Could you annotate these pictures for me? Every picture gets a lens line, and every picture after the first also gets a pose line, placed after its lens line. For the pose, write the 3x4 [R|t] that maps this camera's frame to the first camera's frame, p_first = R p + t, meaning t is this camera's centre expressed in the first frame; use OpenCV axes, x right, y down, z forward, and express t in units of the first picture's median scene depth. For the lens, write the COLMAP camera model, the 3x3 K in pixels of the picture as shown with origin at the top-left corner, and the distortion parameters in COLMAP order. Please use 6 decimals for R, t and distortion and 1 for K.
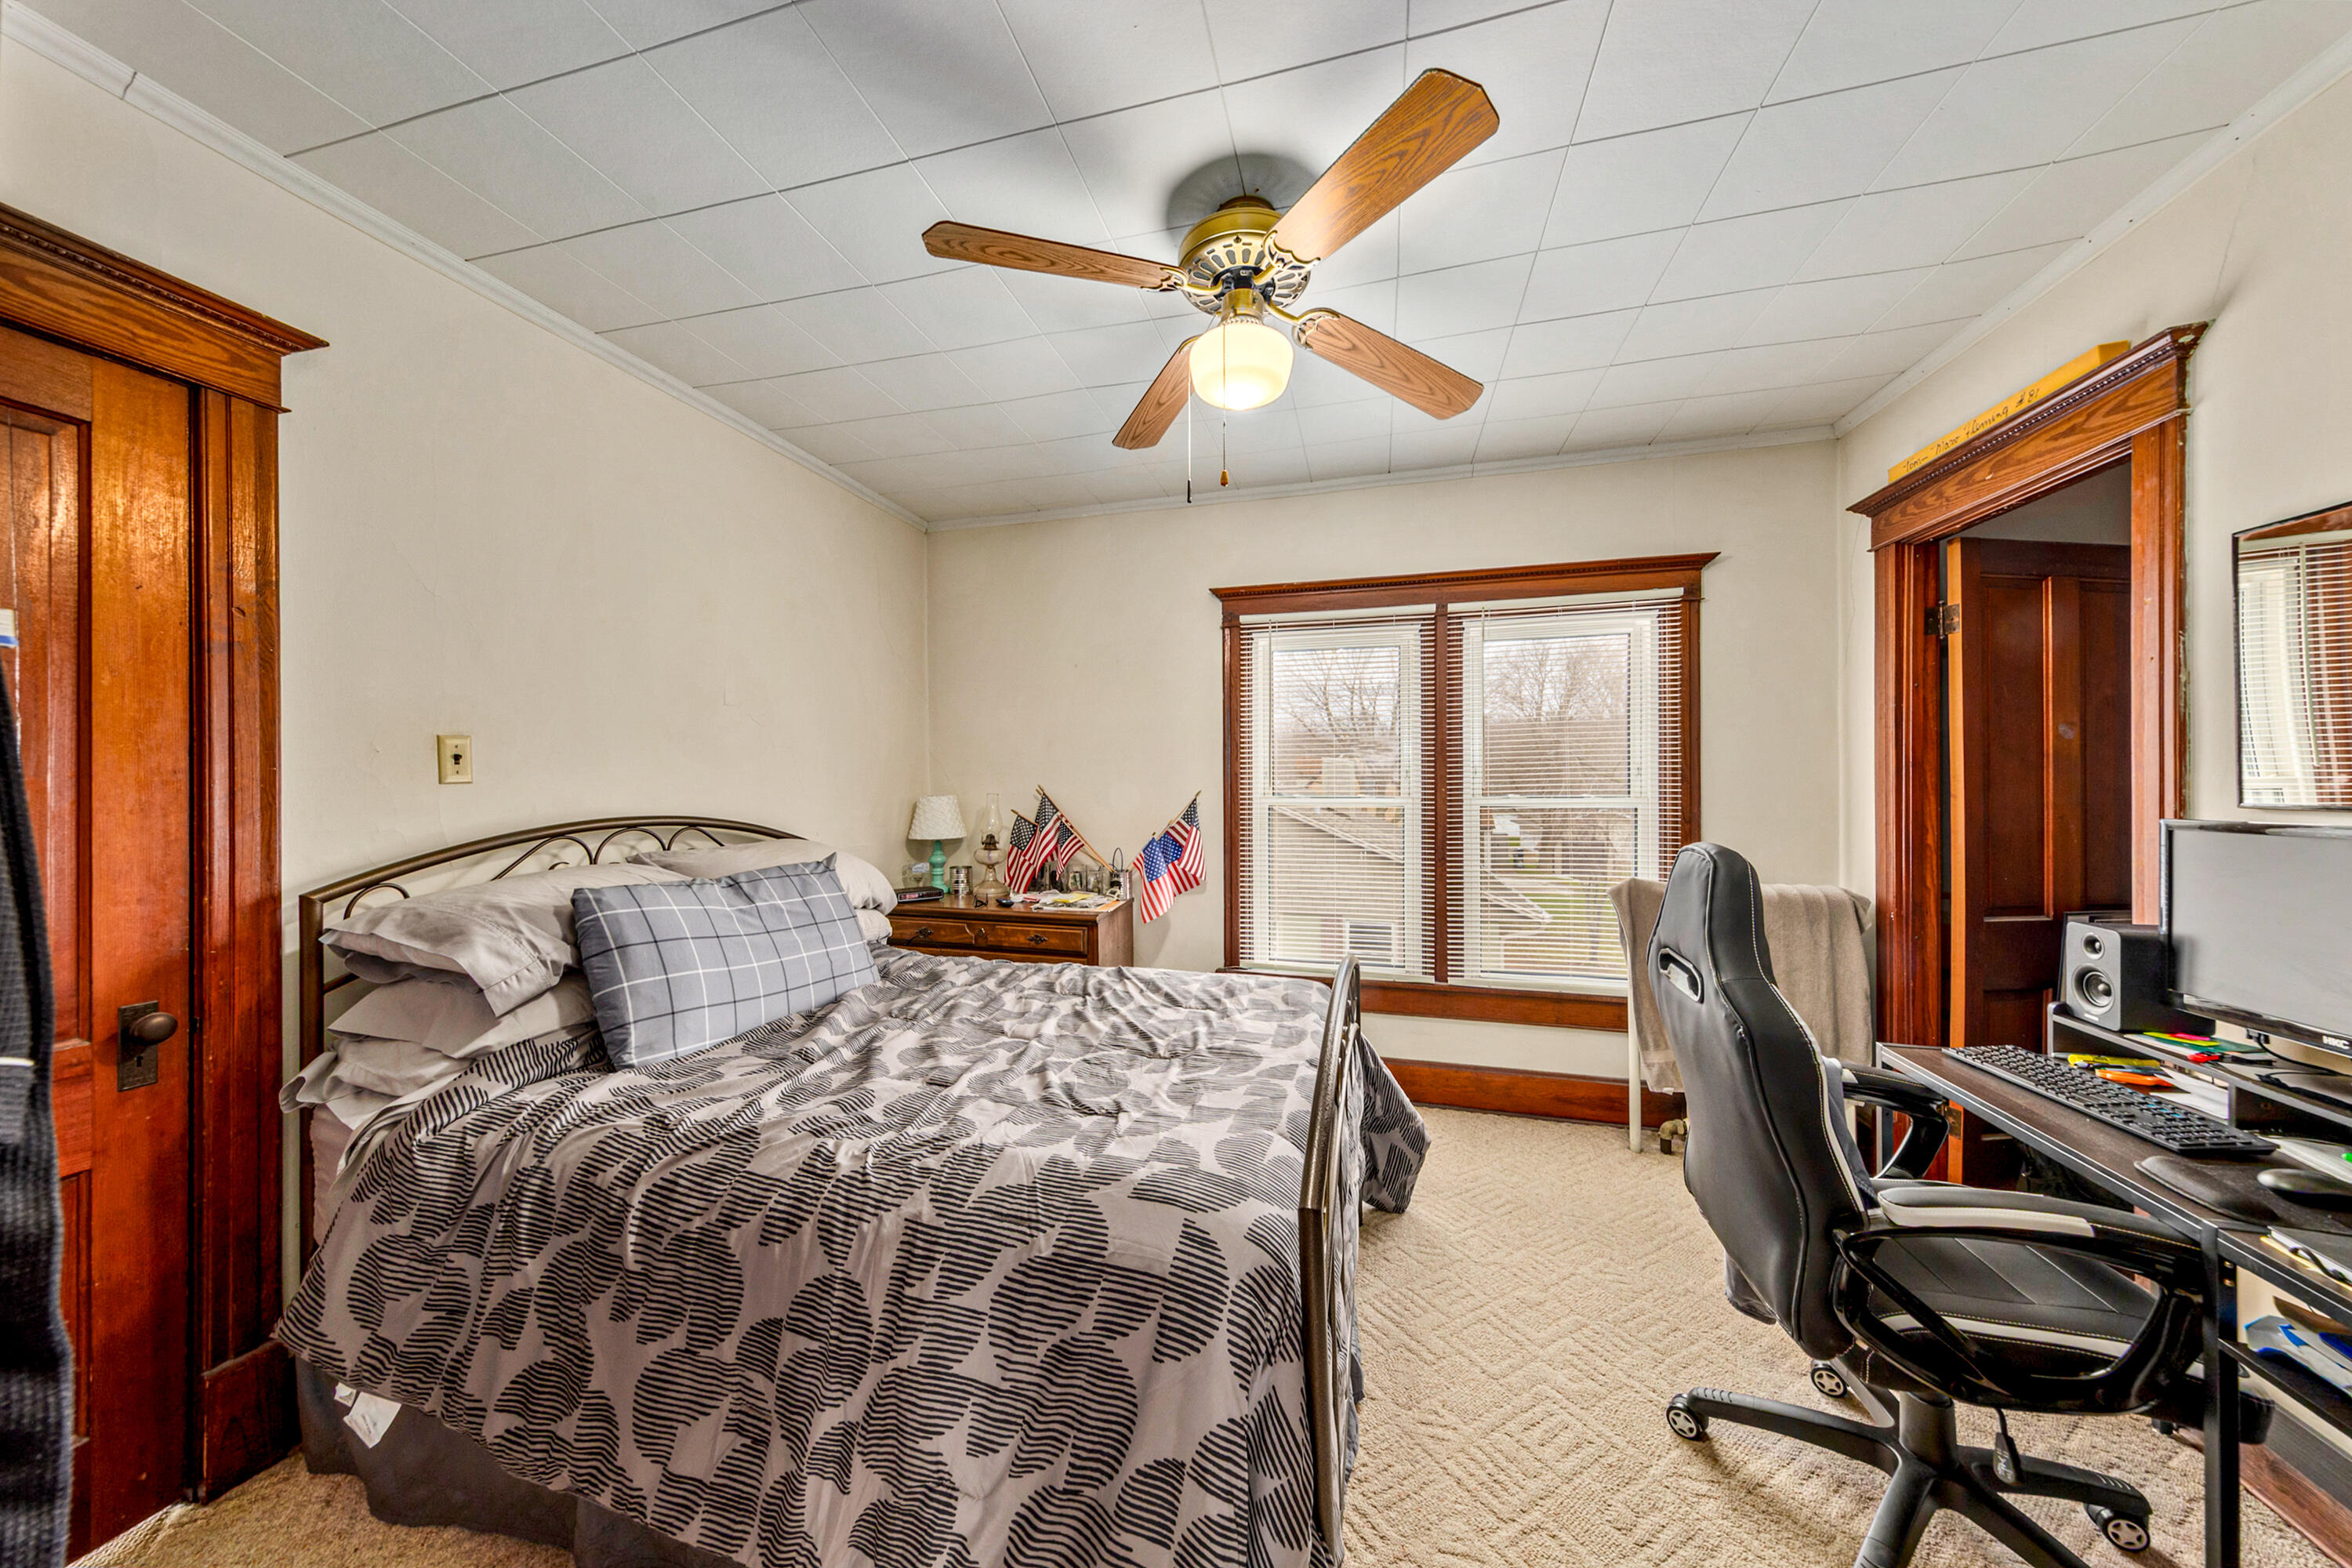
lens RADIAL K [[777.5, 0, 1172.6], [0, 777.5, 786.7], [0, 0, 1]] dist [0.005189, 0.000125]
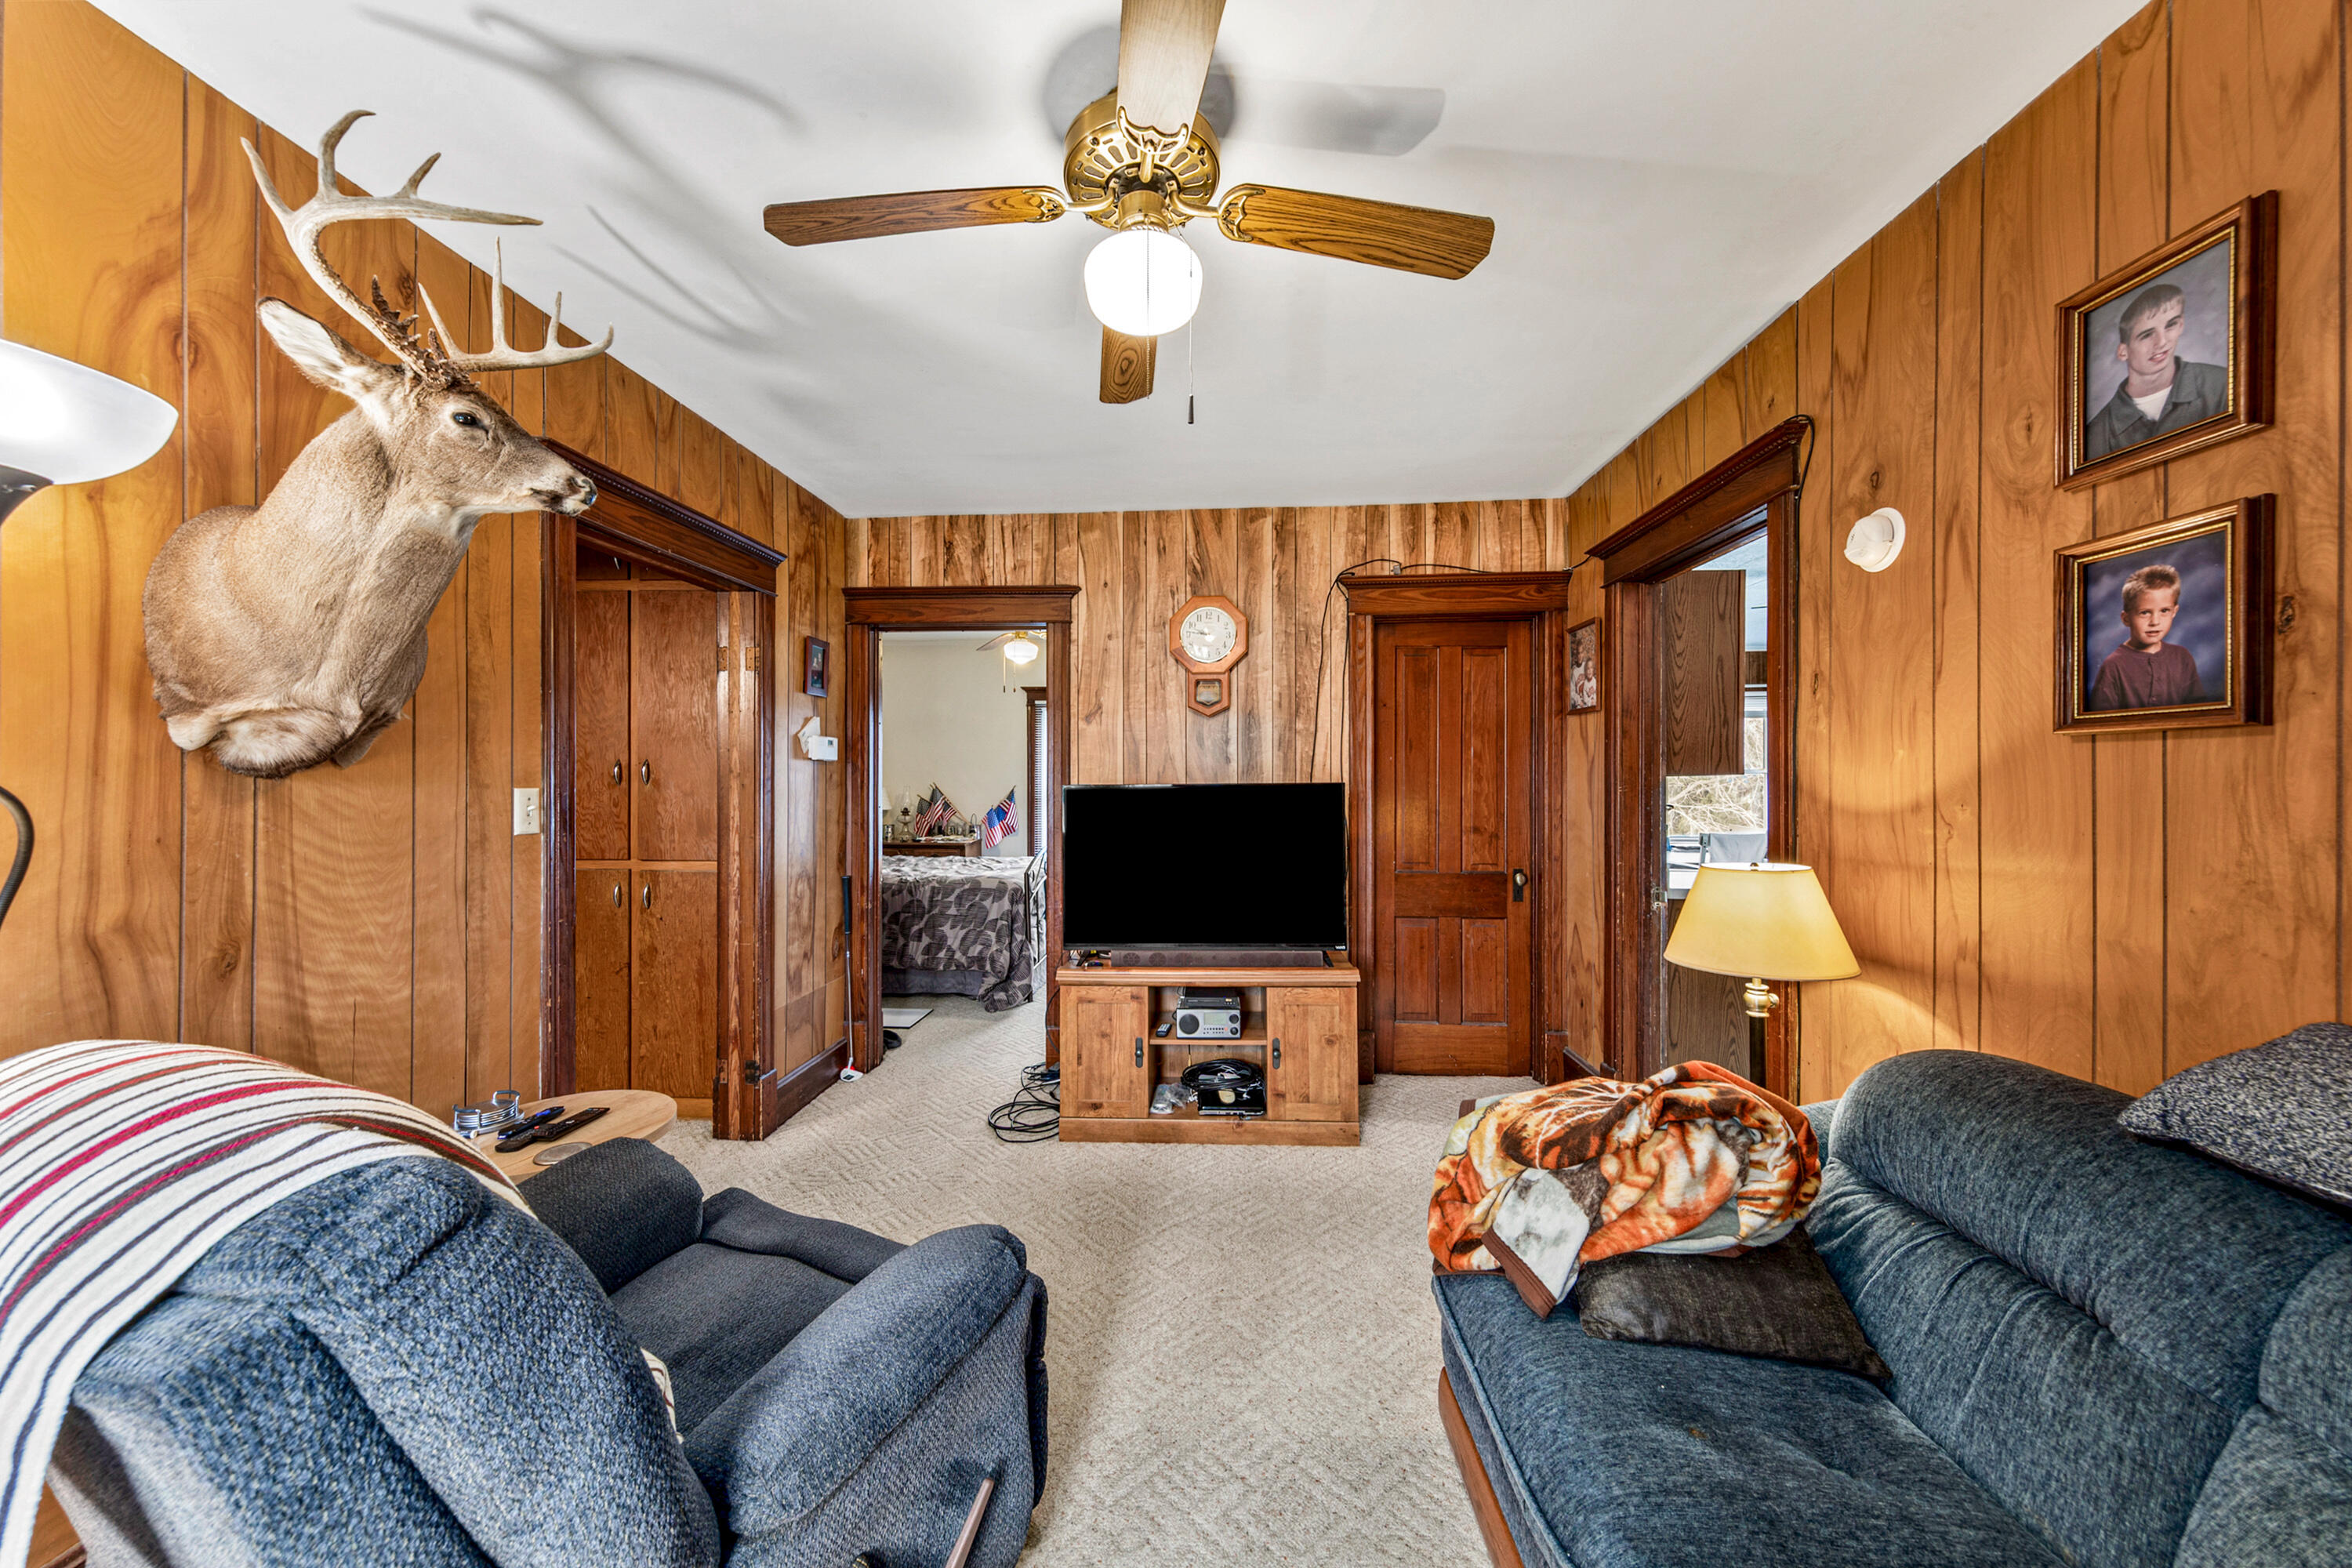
lens RADIAL K [[777.5, 0, 1180.3], [0, 777.5, 785.9], [0, 0, 1]] dist [0.005189, 0.000125]
pose [[0.977393, 0.001106, 0.211430, 0.028025], [-0.001994, 0.999990, 0.003985, -0.002258], [-0.211423, -0.004316, 0.977385, -1.140226]]
